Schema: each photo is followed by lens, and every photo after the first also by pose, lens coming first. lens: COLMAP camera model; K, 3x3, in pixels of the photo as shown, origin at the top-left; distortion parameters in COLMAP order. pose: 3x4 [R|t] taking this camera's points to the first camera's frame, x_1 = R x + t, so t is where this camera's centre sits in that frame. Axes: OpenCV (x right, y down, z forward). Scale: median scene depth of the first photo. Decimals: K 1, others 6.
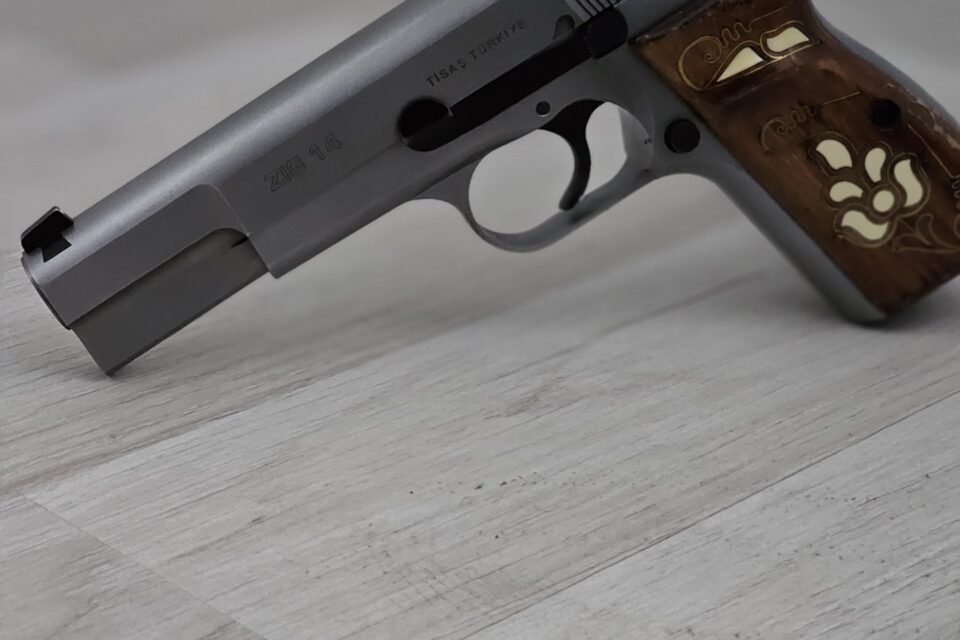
lens RADIAL K [[2400.7, 0, 480.9], [0, 2400.7, 379.1], [0, 0, 1]] dist [-0.936319, 12.004033]
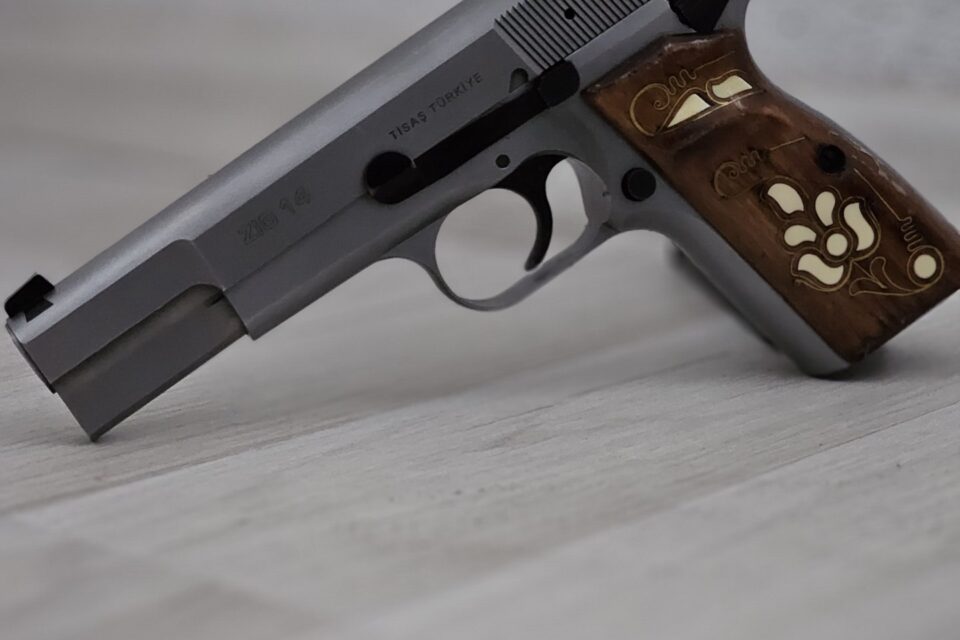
lens RADIAL K [[2400.7, 0, 480.9], [0, 2400.7, 379.1], [0, 0, 1]] dist [-0.936319, 12.004033]
pose [[0.998645, -0.051114, 0.009784, 0.001405], [0.052038, 0.978435, -0.199890, 0.187041], [0.000645, 0.200128, 0.979769, -0.005533]]
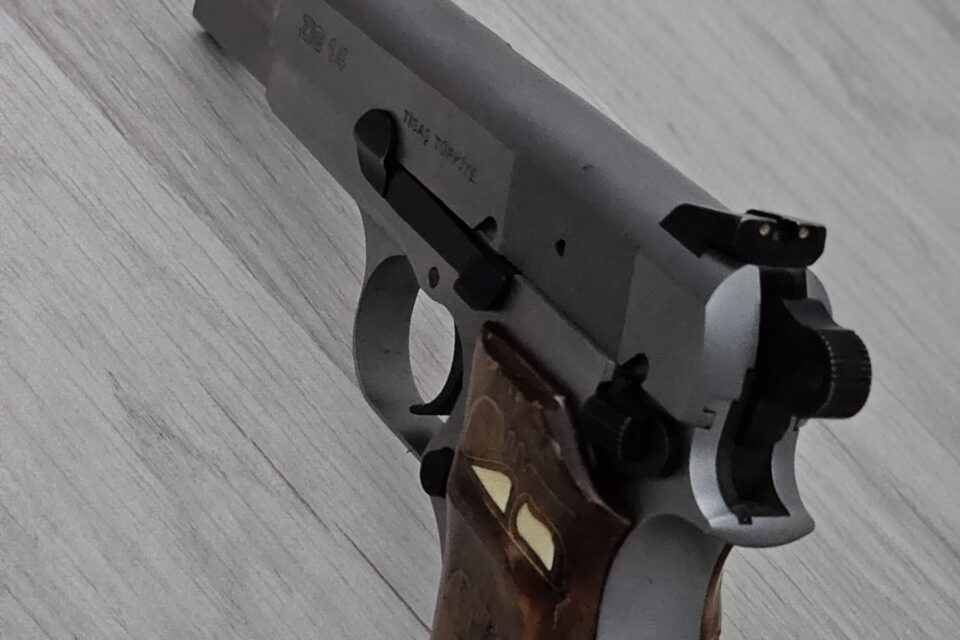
lens RADIAL K [[2400.7, 0, 480.9], [0, 2400.7, 379.1], [0, 0, 1]] dist [-0.936319, 12.004033]
pose [[0.071357, 0.823611, -0.562649, 0.453547], [-0.761540, 0.409286, 0.502535, -0.470397], [0.644177, 0.392620, 0.656418, 0.548013]]
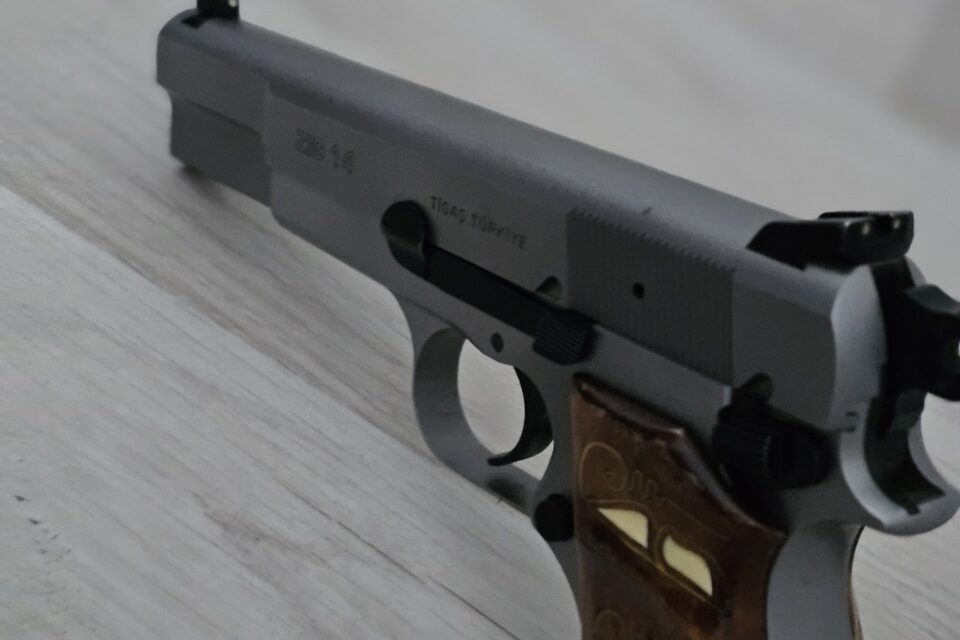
lens RADIAL K [[1687.2, 0, 480.0], [0, 1687.2, 320.0], [0, 0, 1]] dist [0.202083, 0.008498]
pose [[0.321458, 0.765815, -0.556949, 0.323491], [-0.697628, 0.589242, 0.407565, -0.337000], [0.640297, 0.257528, 0.723671, 0.594313]]
